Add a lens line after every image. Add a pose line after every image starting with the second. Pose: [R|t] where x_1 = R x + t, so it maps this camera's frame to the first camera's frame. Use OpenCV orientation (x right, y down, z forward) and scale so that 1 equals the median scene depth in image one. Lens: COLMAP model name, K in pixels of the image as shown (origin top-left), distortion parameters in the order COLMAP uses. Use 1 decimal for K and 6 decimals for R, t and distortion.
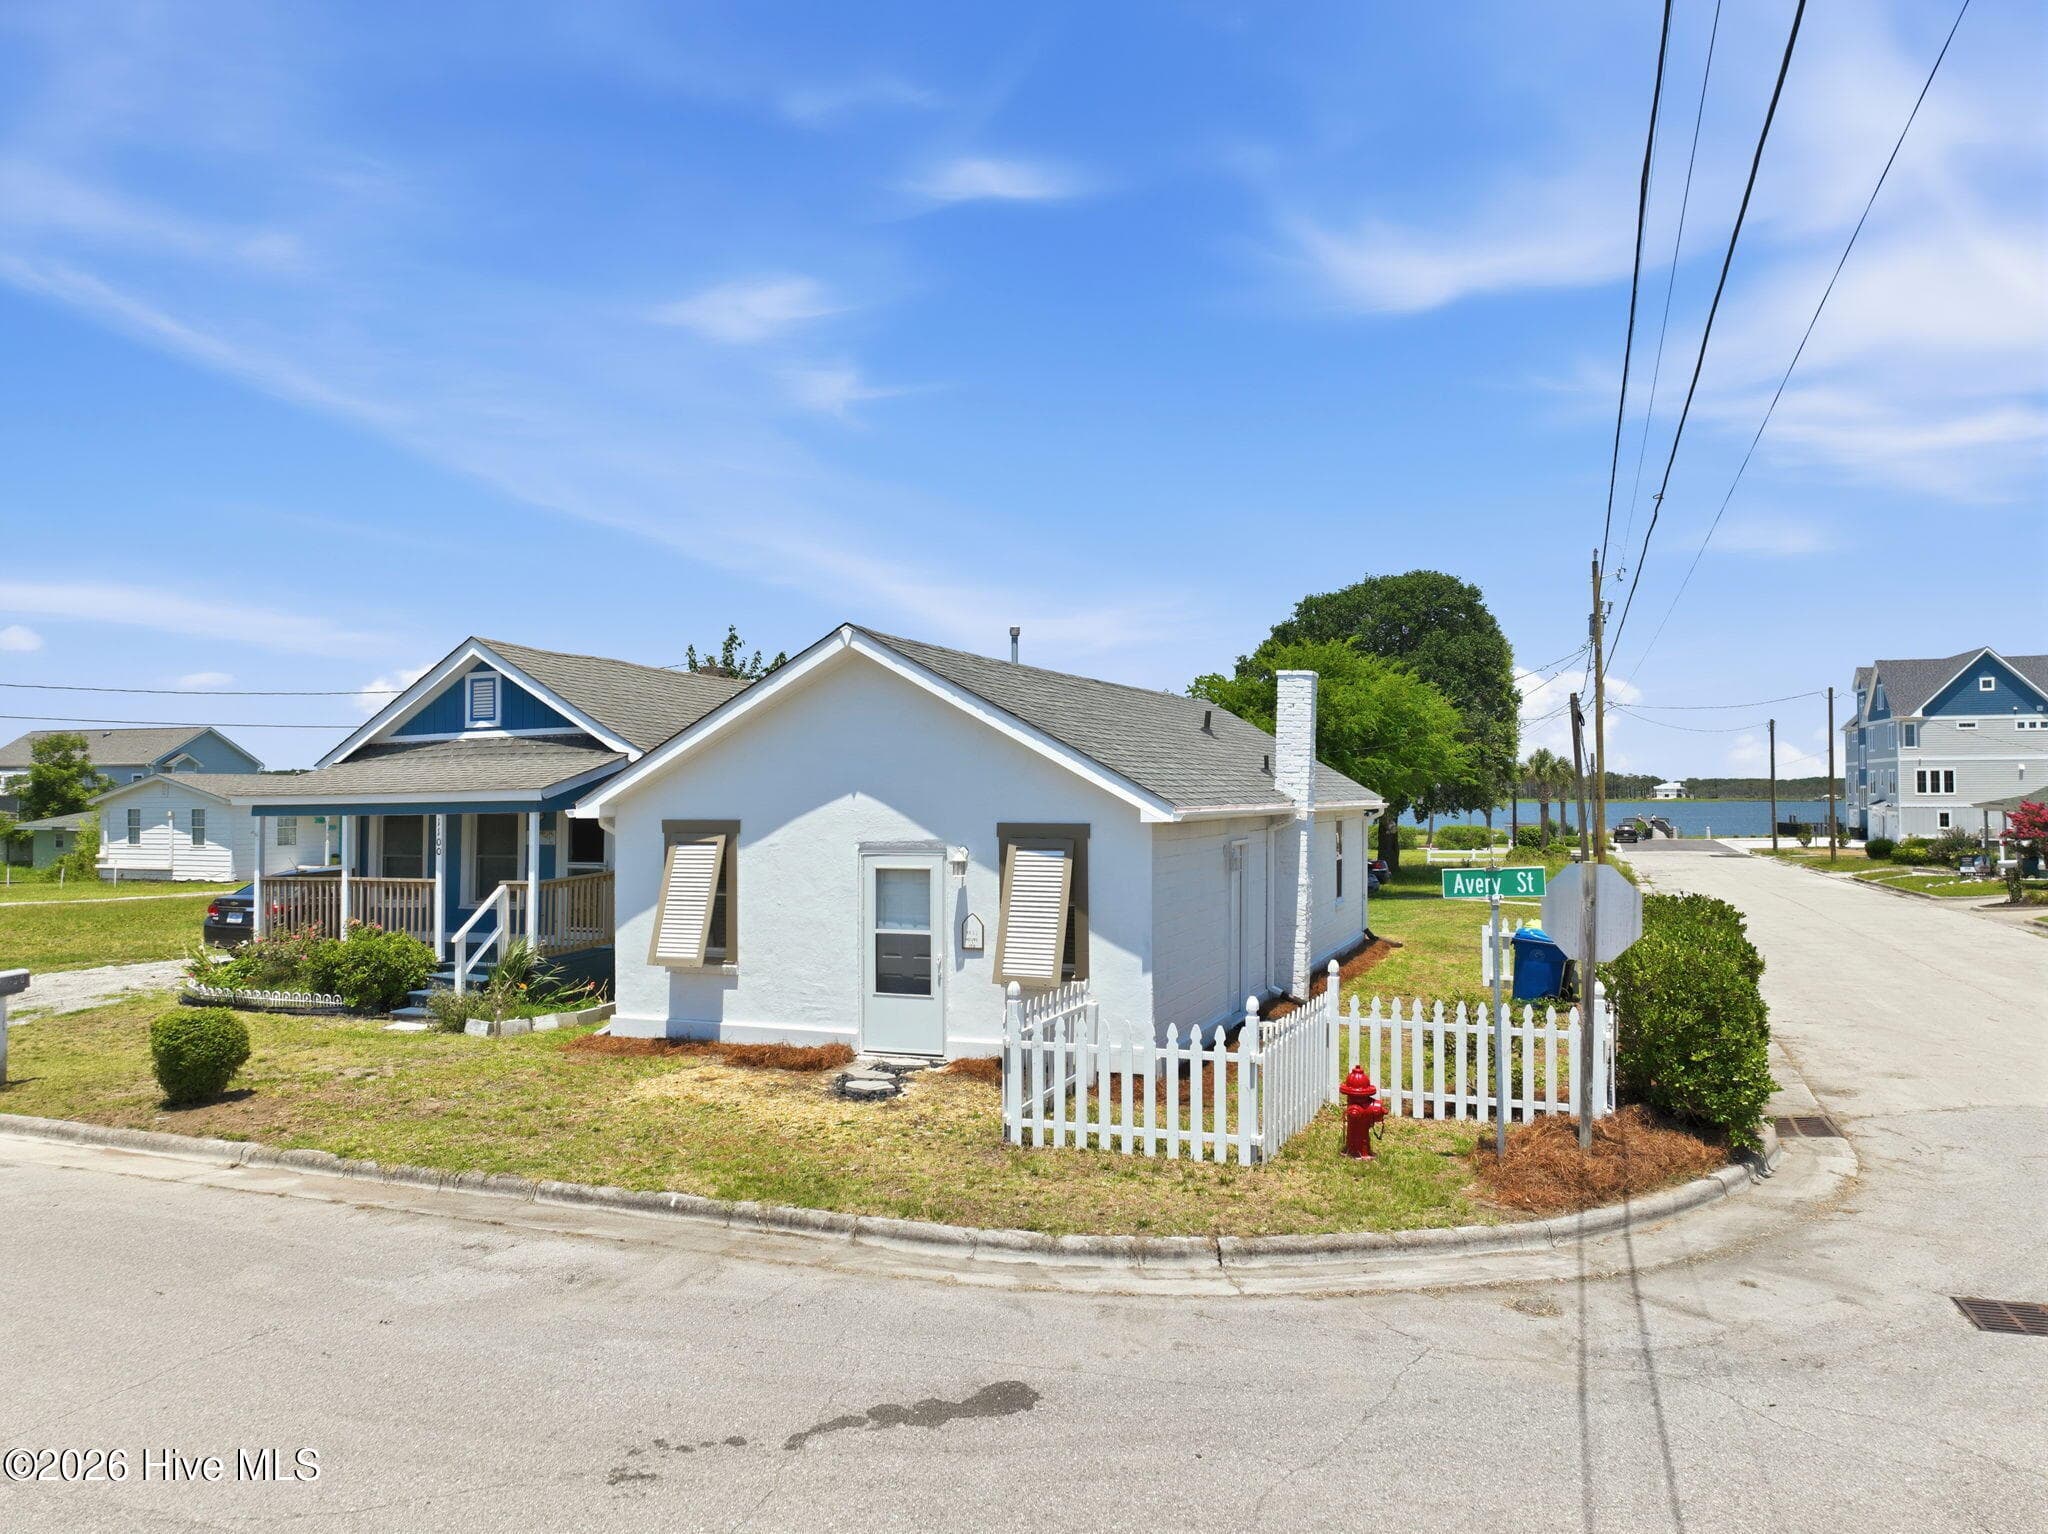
lens RADIAL K [[1435.3, 0, 1031.5], [0, 1435.3, 754.5], [0, 0, 1]] dist [0.002272, 0.015404]
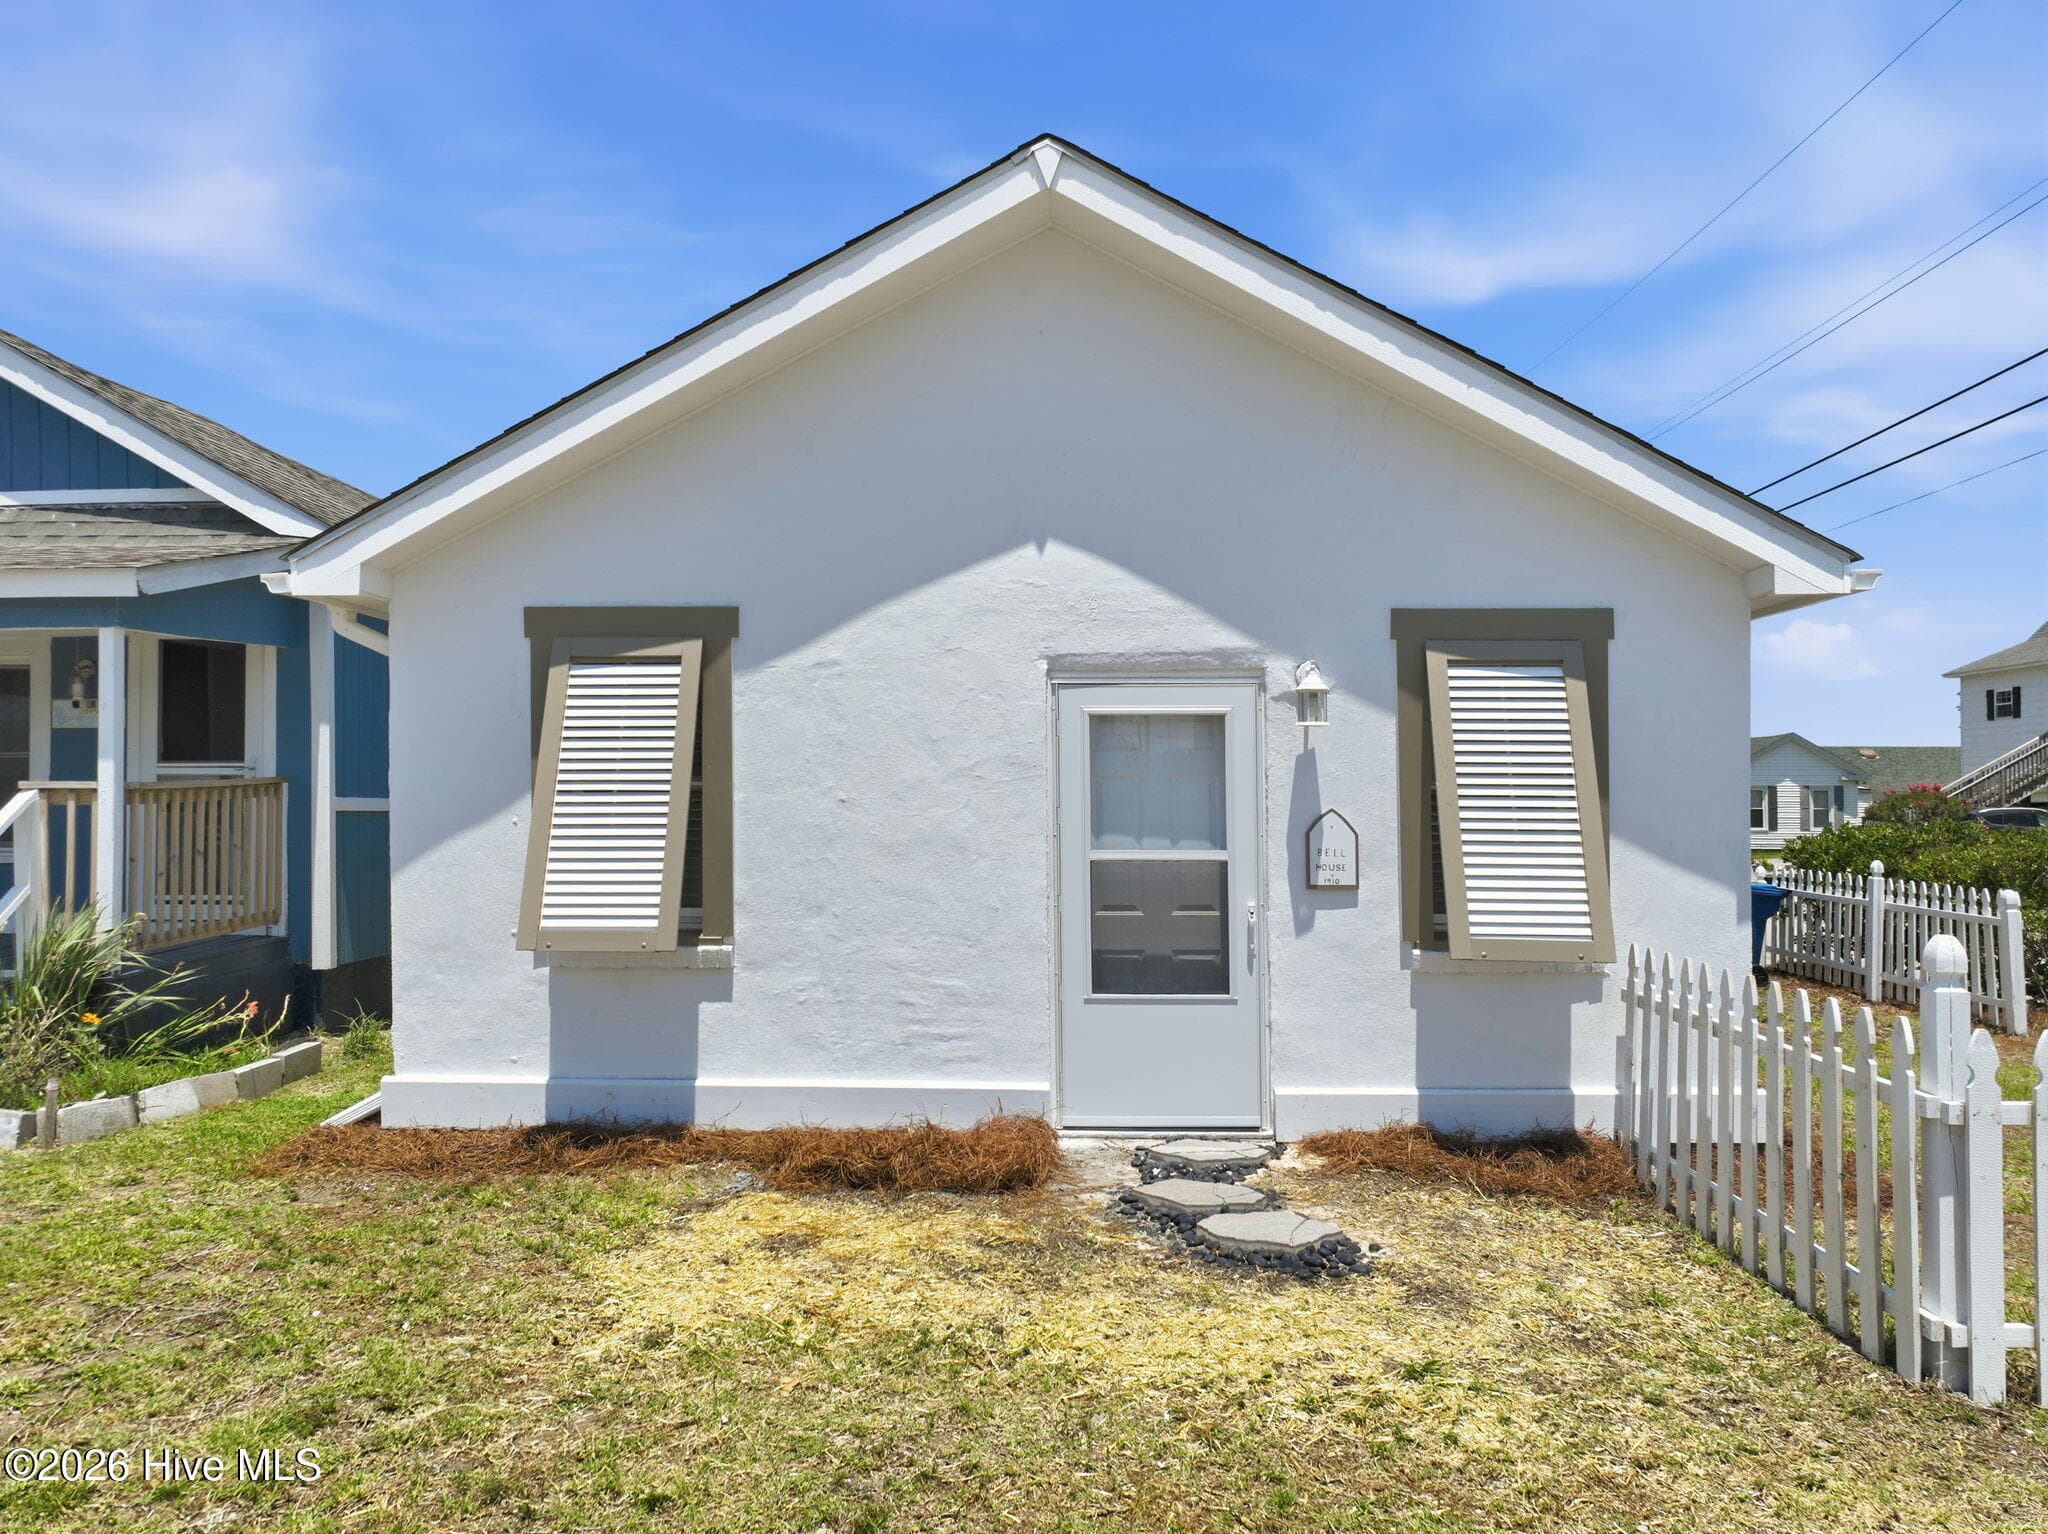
lens RADIAL K [[1435.3, 0, 1038.0], [0, 1435.3, 825.6], [0, 0, 1]] dist [0.002272, 0.015404]
pose [[0.944817, -0.002619, 0.327589, -0.225765], [-0.012863, 0.998900, 0.045085, 0.079470], [-0.327347, -0.046811, 0.943744, 0.498296]]
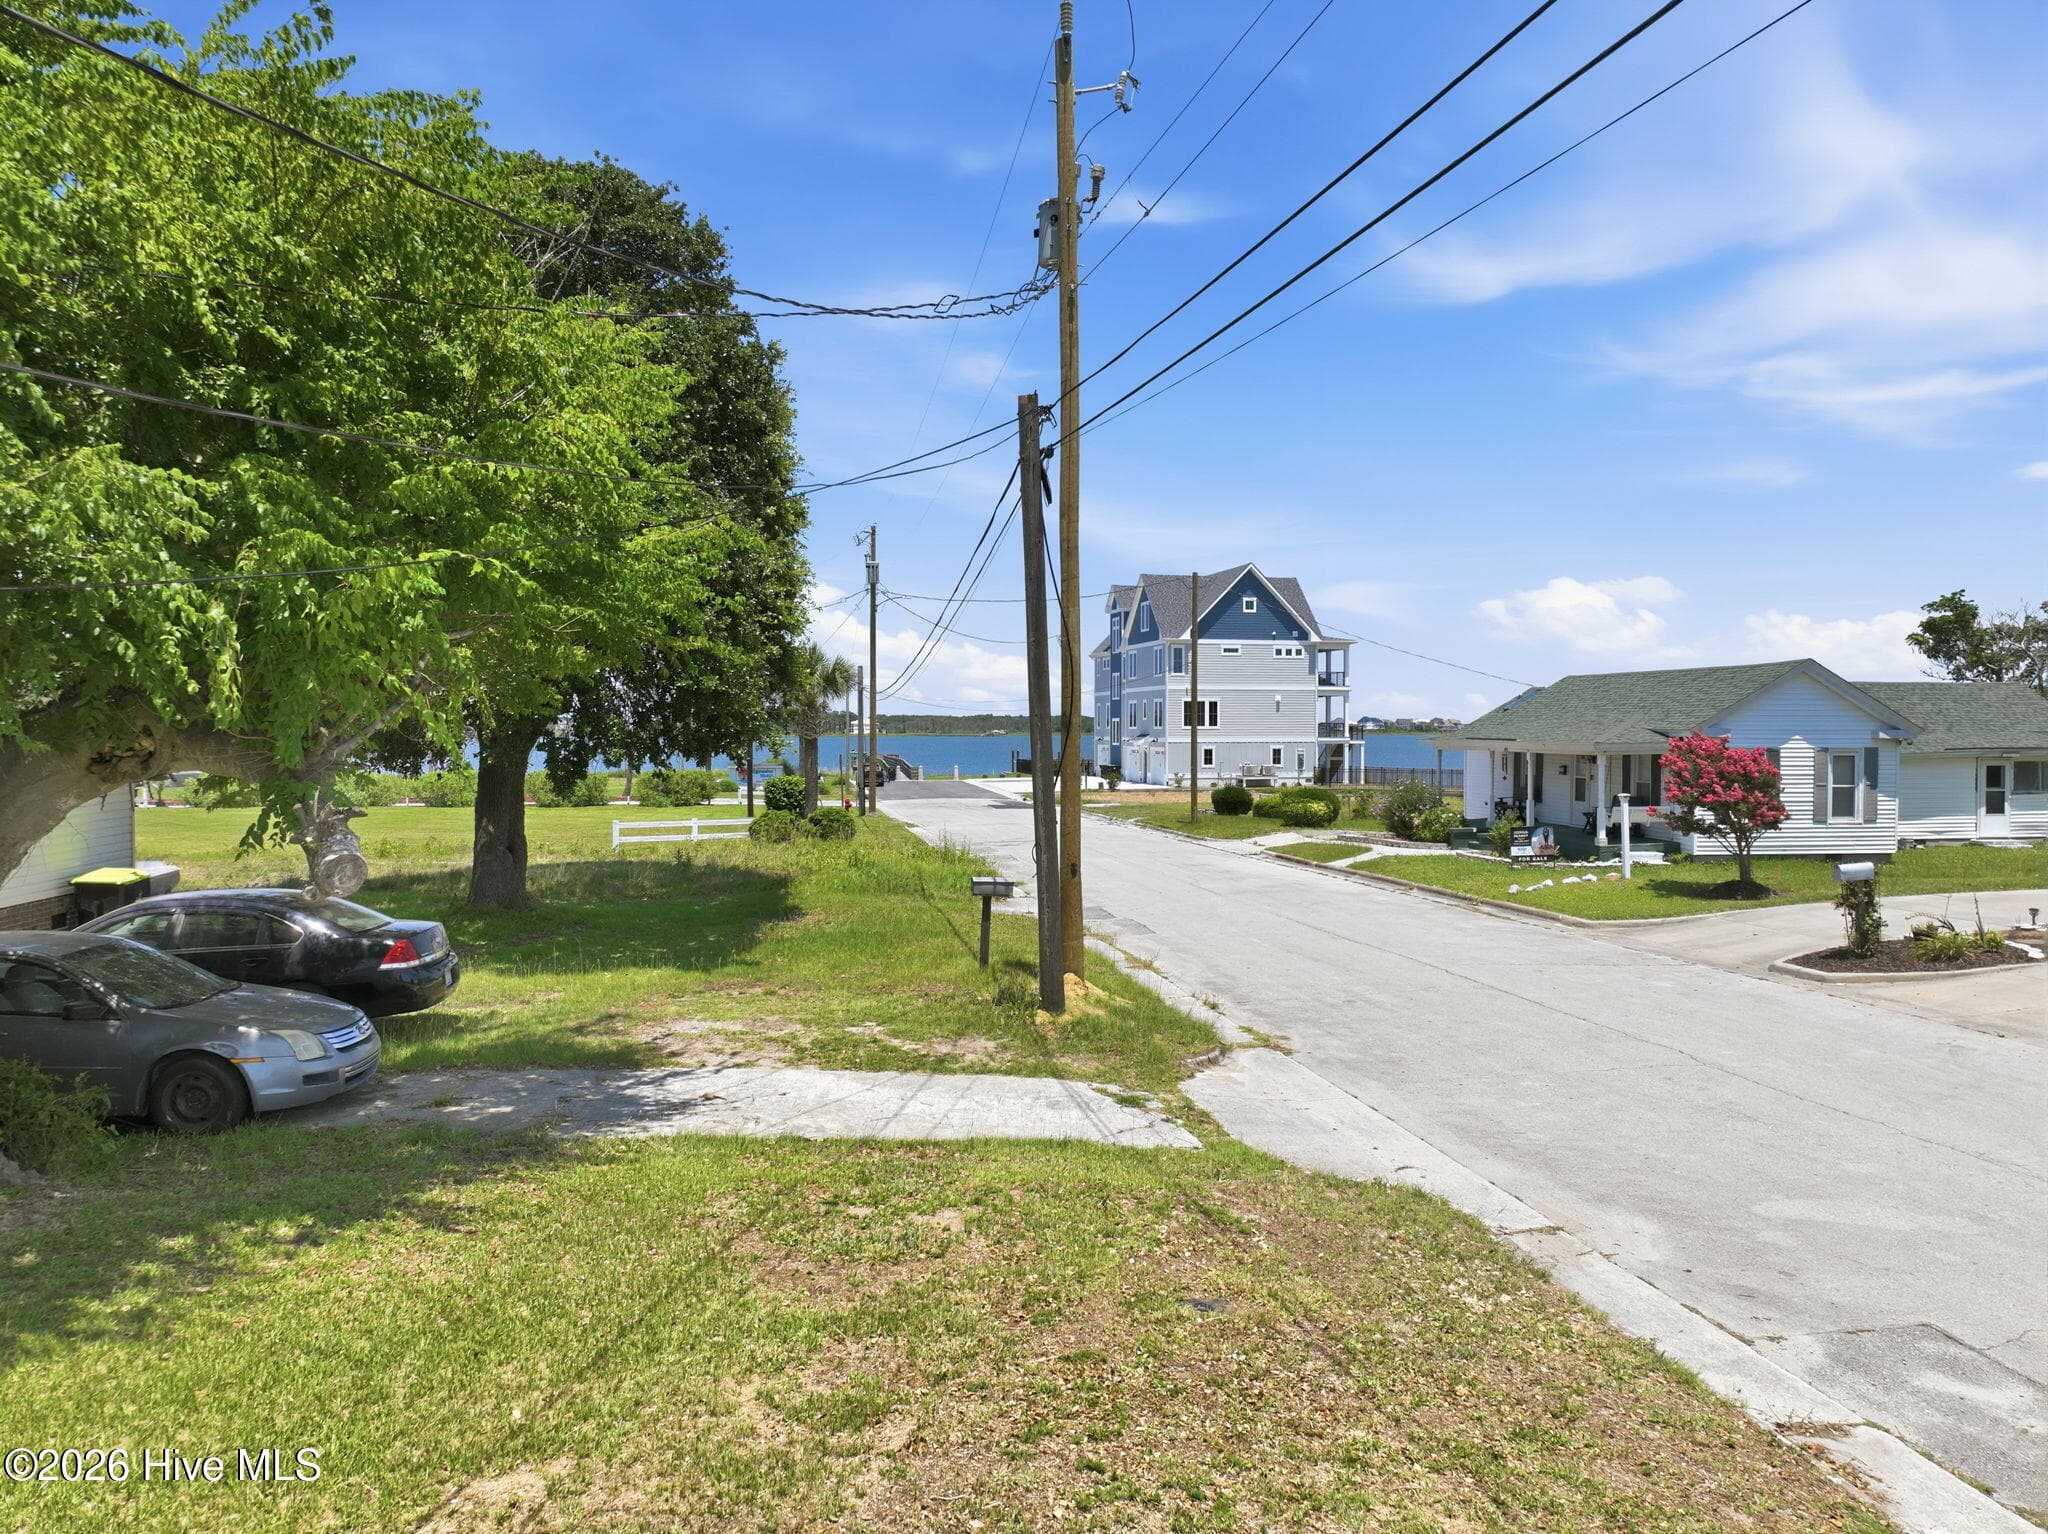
lens RADIAL K [[1435.3, 0, 1026.6], [0, 1435.3, 749.9], [0, 0, 1]] dist [0.002272, 0.015404]
pose [[0.861003, -0.005590, 0.508569, 0.544677], [-0.015686, 0.999172, 0.037539, 0.061293], [-0.508358, -0.040298, 0.860202, 1.835533]]
